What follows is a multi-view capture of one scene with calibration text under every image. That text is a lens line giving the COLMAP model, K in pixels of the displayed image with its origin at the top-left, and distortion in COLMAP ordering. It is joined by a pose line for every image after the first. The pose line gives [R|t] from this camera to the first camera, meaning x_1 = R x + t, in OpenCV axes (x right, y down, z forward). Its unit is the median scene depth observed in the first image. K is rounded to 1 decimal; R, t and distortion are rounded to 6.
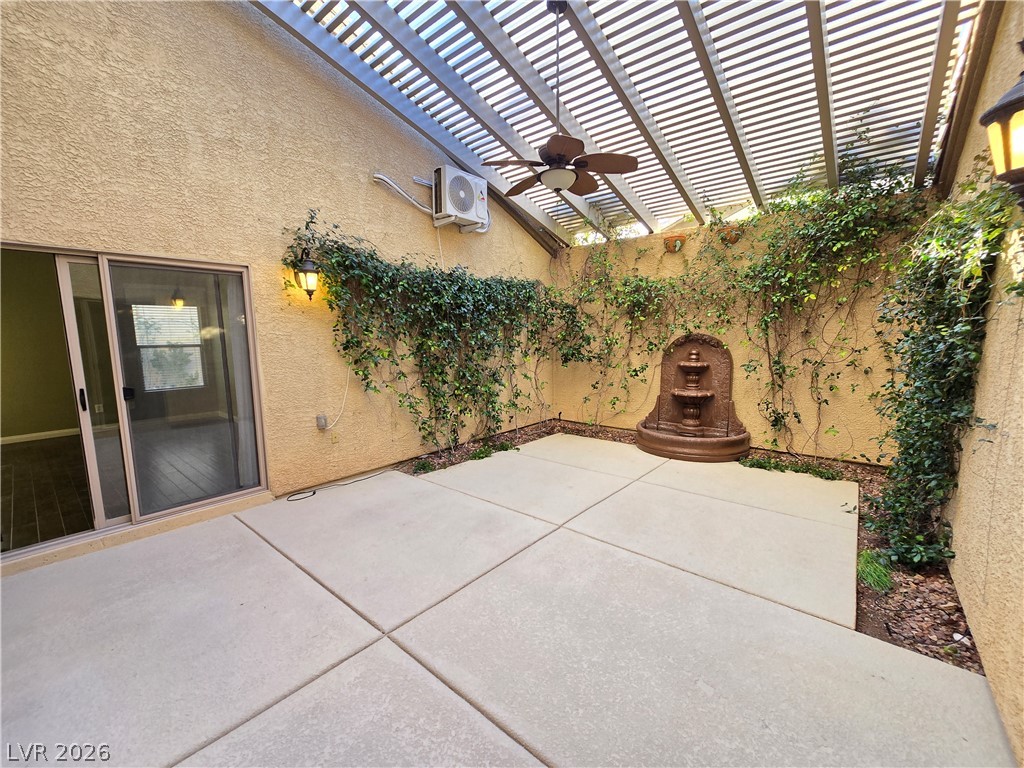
lens RADIAL K [[419.5, 0, 512.2], [0, 419.5, 387.9], [0, 0, 1]] dist [-0.004725, 0.000930]
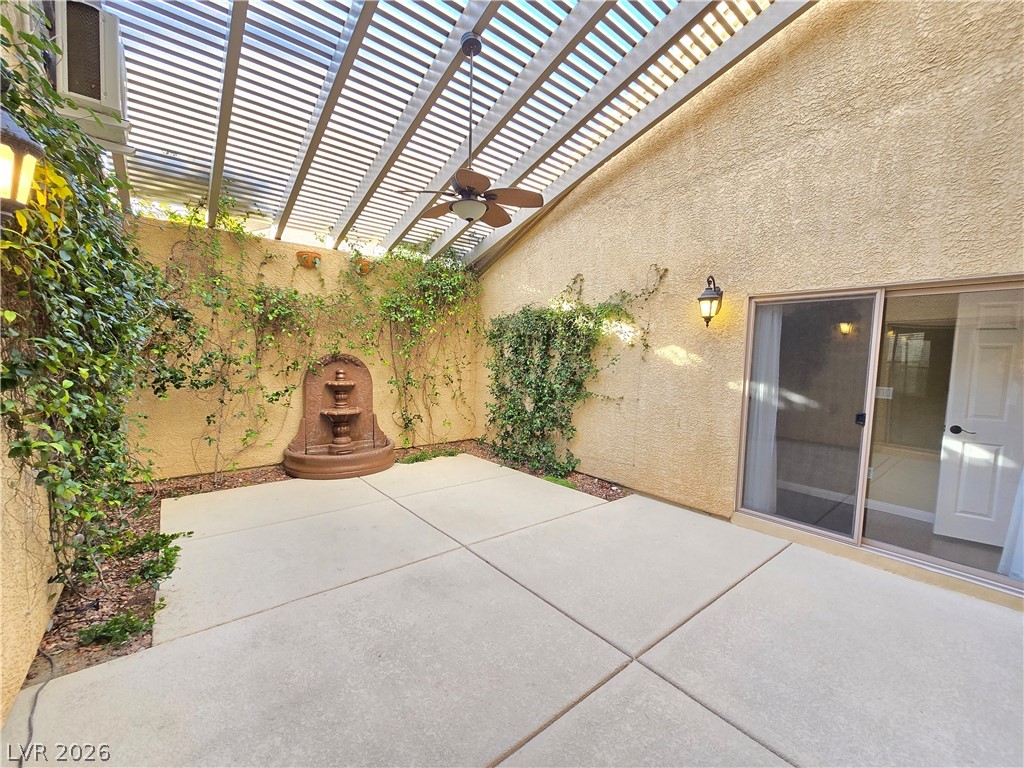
lens RADIAL K [[419.5, 0, 512.2], [0, 419.5, 387.9], [0, 0, 1]] dist [-0.004725, 0.000930]
pose [[0.174493, -0.060306, 0.982810, -0.493241], [0.097173, 0.994305, 0.043759, -0.048068], [-0.979852, 0.087867, 0.179359, 0.400772]]
